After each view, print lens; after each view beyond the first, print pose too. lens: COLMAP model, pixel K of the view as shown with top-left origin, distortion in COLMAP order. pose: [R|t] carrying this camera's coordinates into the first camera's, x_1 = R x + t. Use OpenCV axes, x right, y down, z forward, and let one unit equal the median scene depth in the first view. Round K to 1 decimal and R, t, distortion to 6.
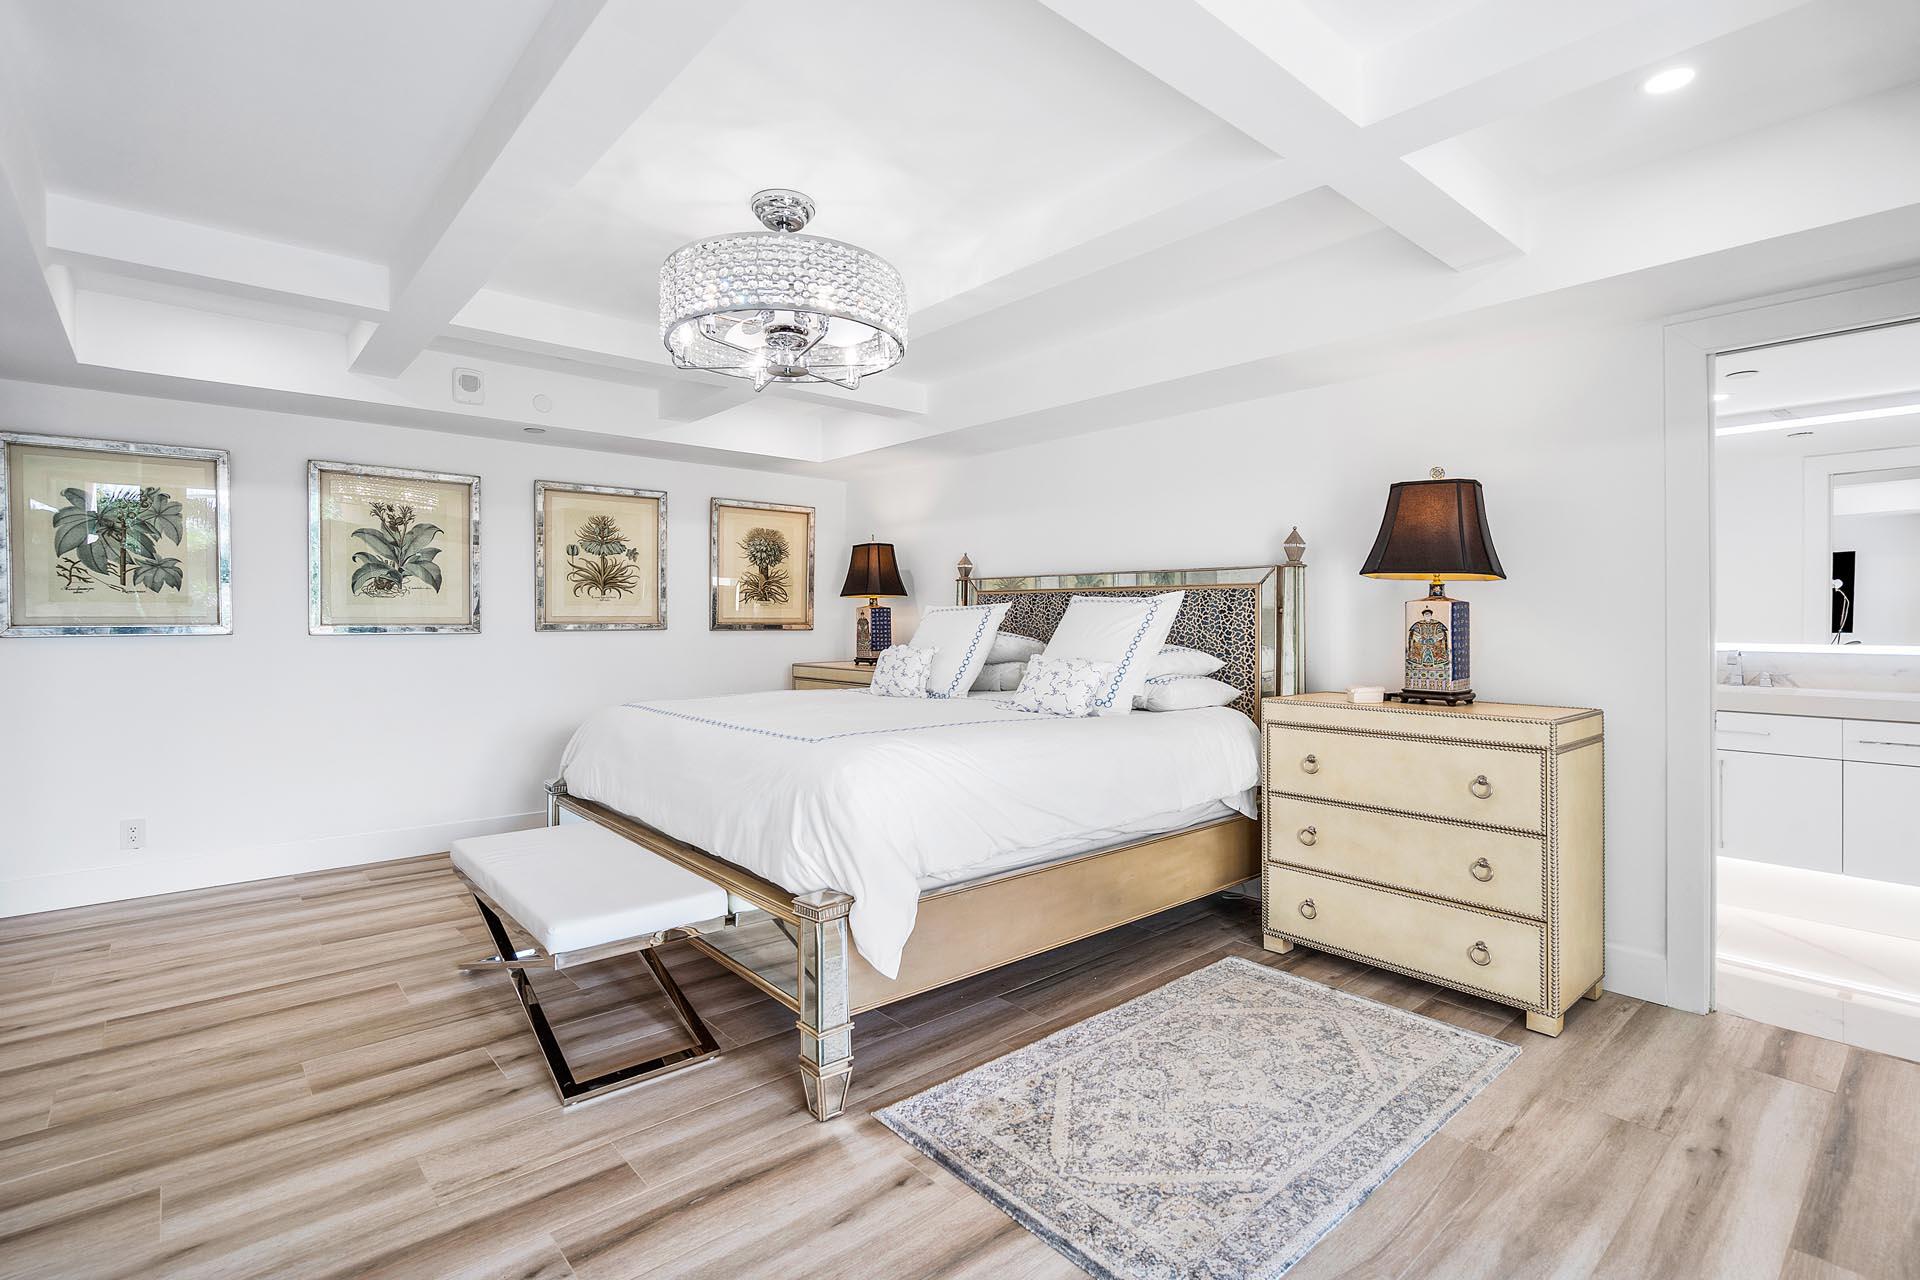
lens RADIAL K [[905.8, 0, 964.0], [0, 905.8, 631.8], [0, 0, 1]] dist [-0.003537, 0.000075]
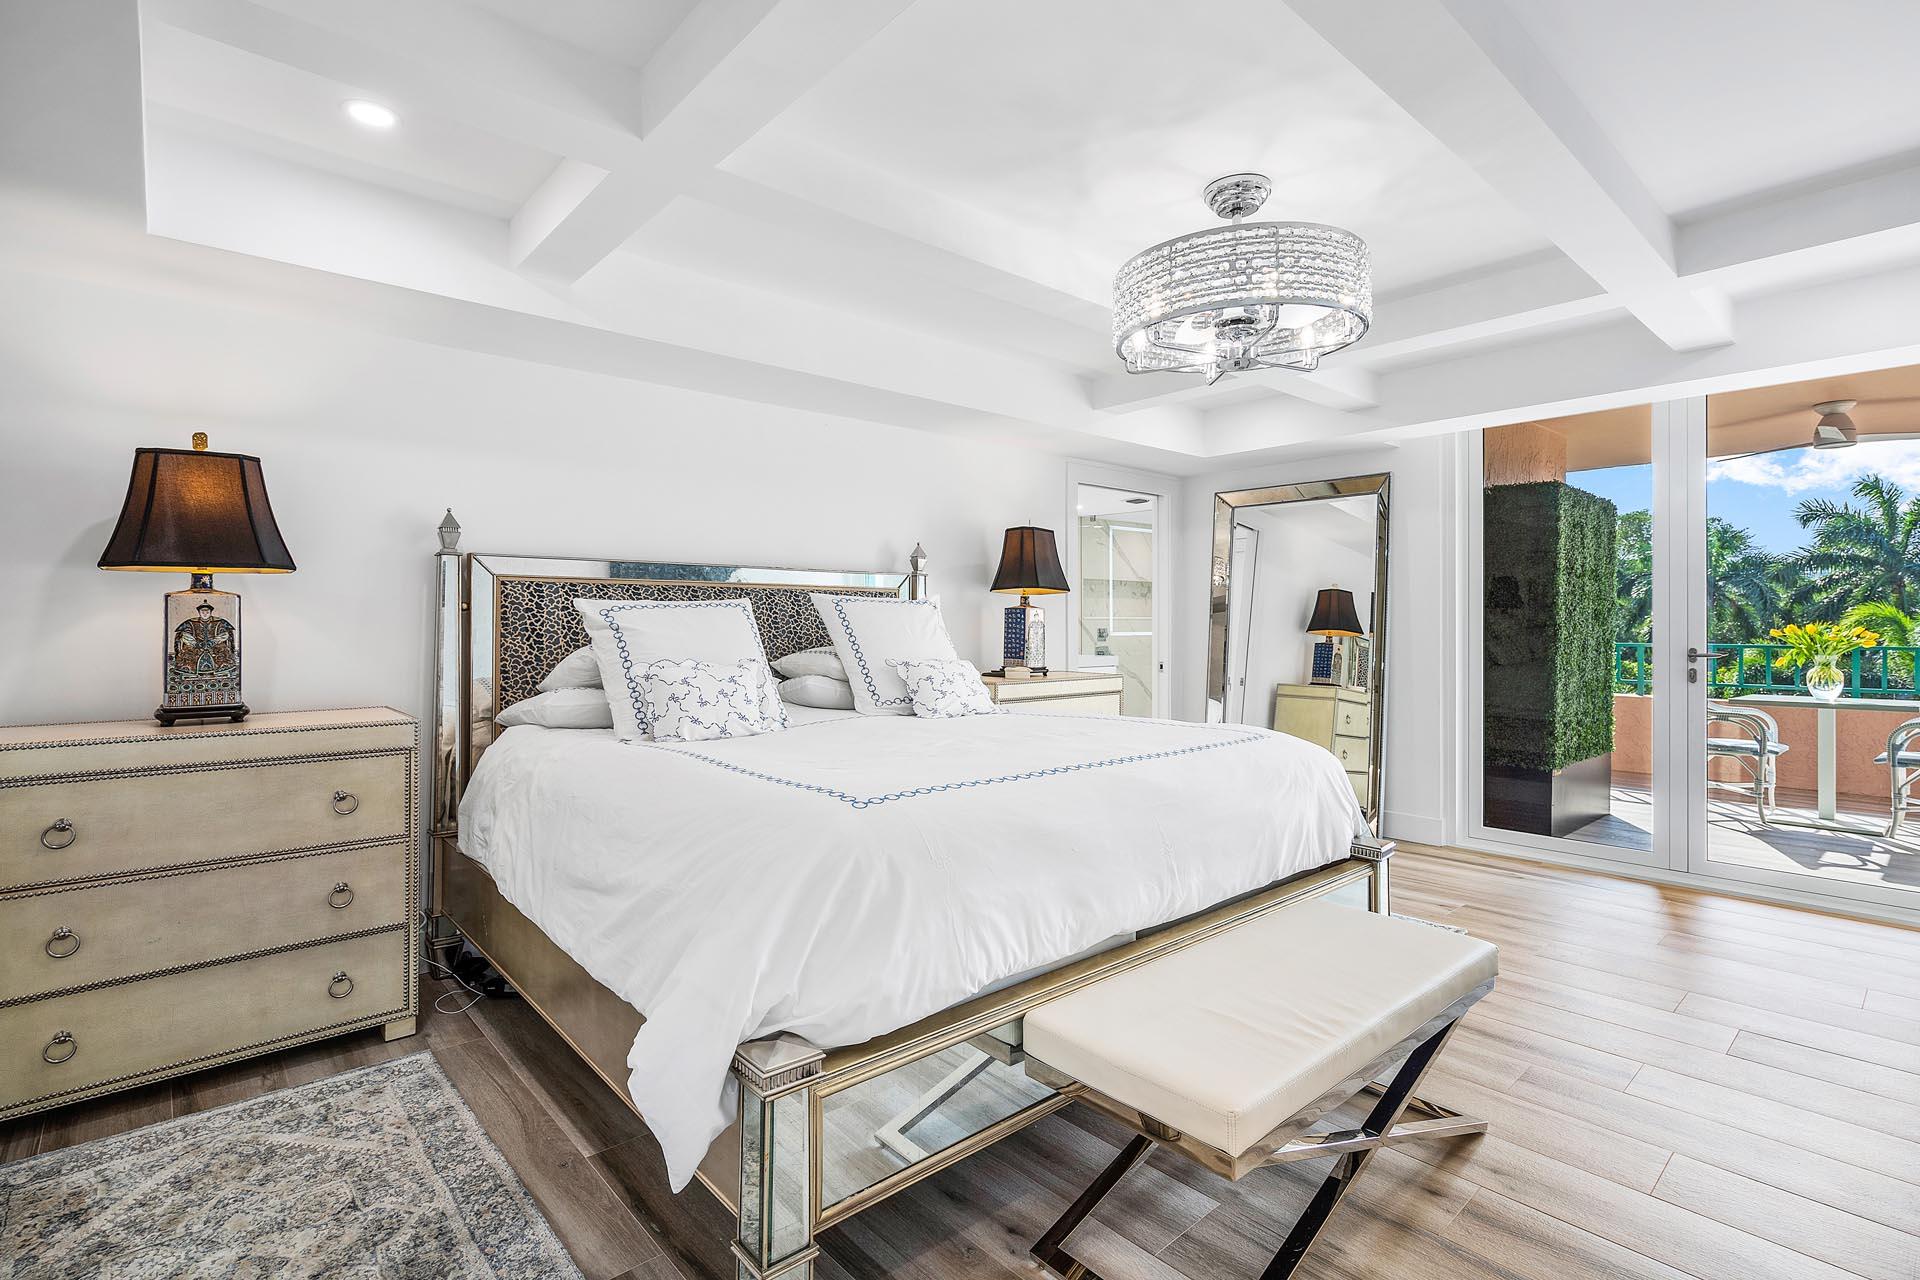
lens RADIAL K [[905.8, 0, 962.9], [0, 905.8, 623.5], [0, 0, 1]] dist [-0.003537, 0.000075]
pose [[0.002104, -0.005202, 0.999984, -0.291887], [0.012560, 0.999908, 0.005175, -0.004943], [-0.999919, 0.012549, 0.002169, 0.322890]]
